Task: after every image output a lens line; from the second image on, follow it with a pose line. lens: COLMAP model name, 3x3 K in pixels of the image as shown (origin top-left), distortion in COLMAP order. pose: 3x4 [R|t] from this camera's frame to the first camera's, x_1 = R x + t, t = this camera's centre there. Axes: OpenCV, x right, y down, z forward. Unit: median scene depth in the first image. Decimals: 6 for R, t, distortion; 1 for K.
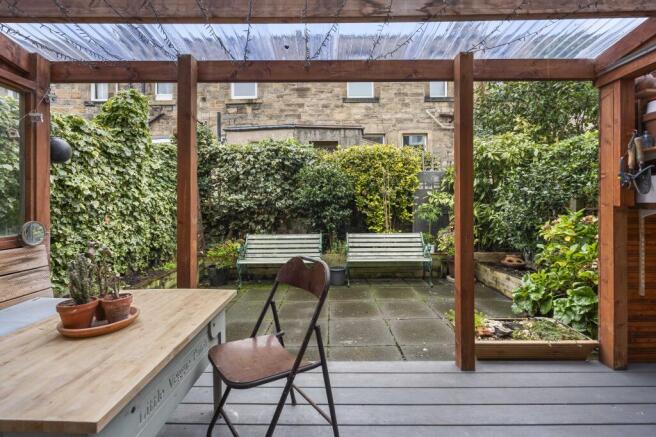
lens RADIAL K [[290.7, 0, 323.4], [0, 290.7, 210.0], [0, 0, 1]] dist [-0.004968, 0.000244]
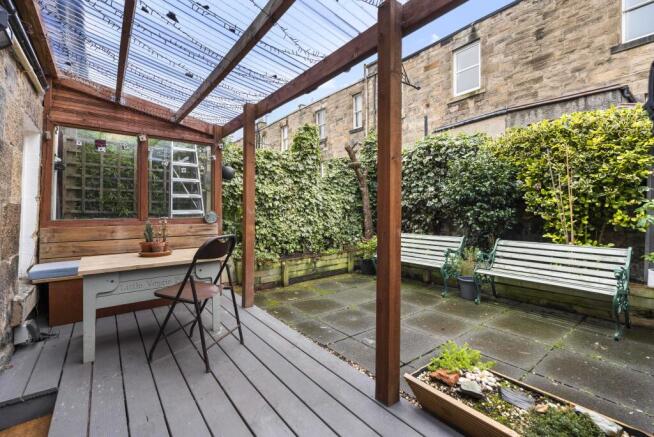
lens RADIAL K [[289.8, 0, 329.0], [0, 289.8, 213.4], [0, 0, 1]] dist [-0.004968, 0.000244]
pose [[0.626056, 0.017114, -0.779590, 0.409833], [-0.016277, 0.999828, 0.008878, 0.010754], [0.779608, 0.007131, 0.626227, 0.154295]]
